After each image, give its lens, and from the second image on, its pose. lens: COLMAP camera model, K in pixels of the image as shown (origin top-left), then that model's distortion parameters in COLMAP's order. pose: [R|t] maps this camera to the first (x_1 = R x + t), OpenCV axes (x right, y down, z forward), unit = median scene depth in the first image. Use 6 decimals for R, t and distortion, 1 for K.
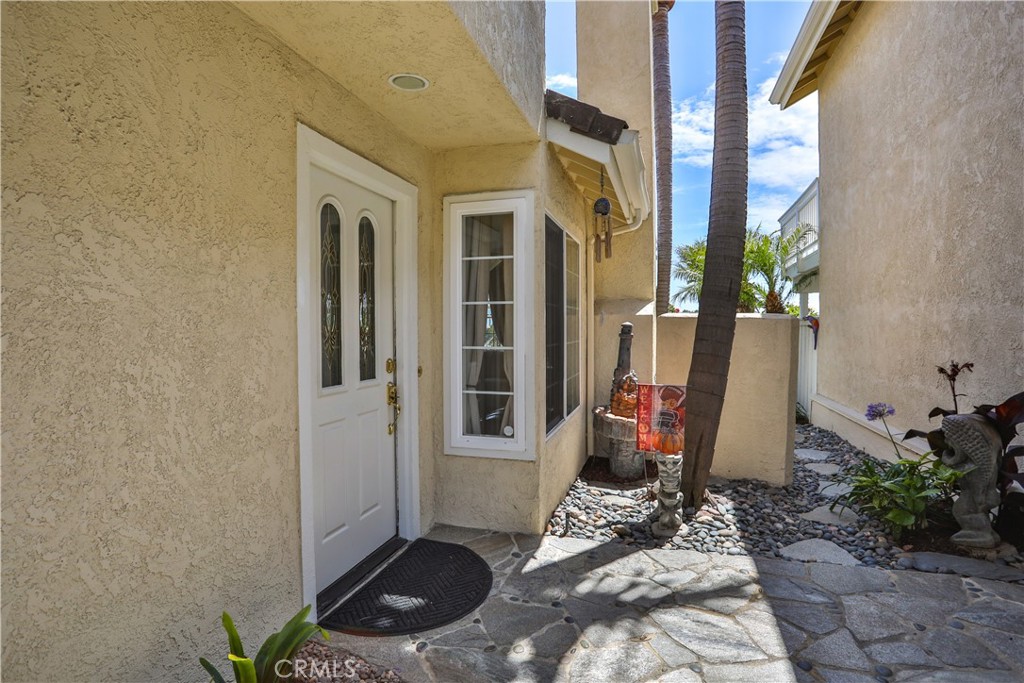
lens RADIAL K [[528.5, 0, 505.2], [0, 528.5, 336.5], [0, 0, 1]] dist [-0.079078, 0.036708]
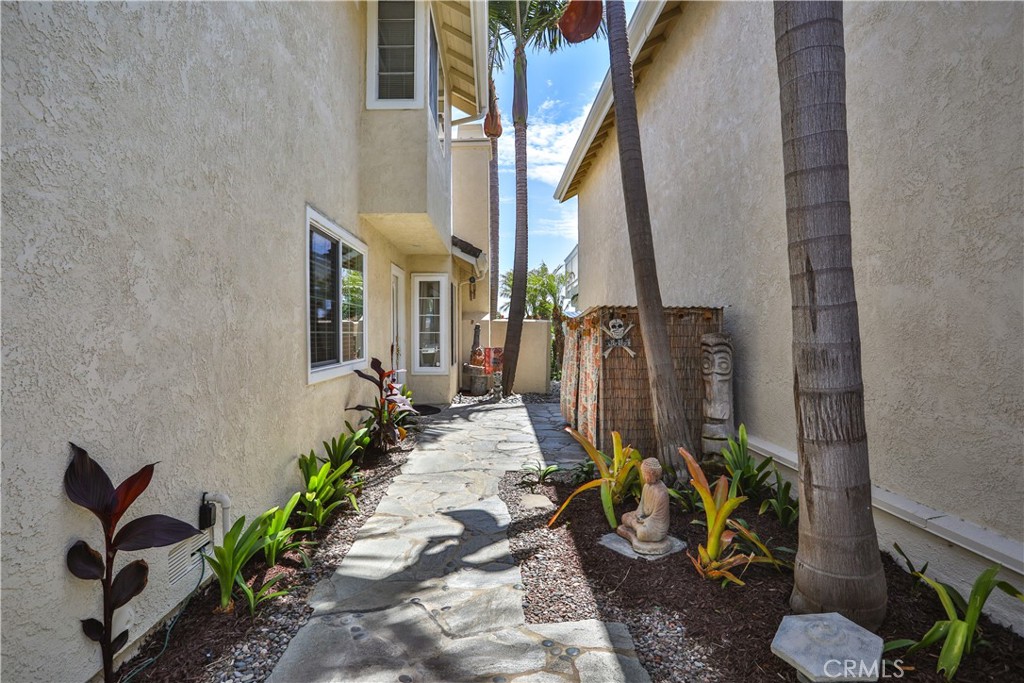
lens RADIAL K [[528.5, 0, 505.2], [0, 528.5, 336.5], [0, 0, 1]] dist [-0.079078, 0.036708]
pose [[0.950200, -0.003747, 0.311618, -0.423563], [0.006224, 0.999956, -0.006954, 0.052798], [-0.311578, 0.008547, 0.950182, -1.374137]]
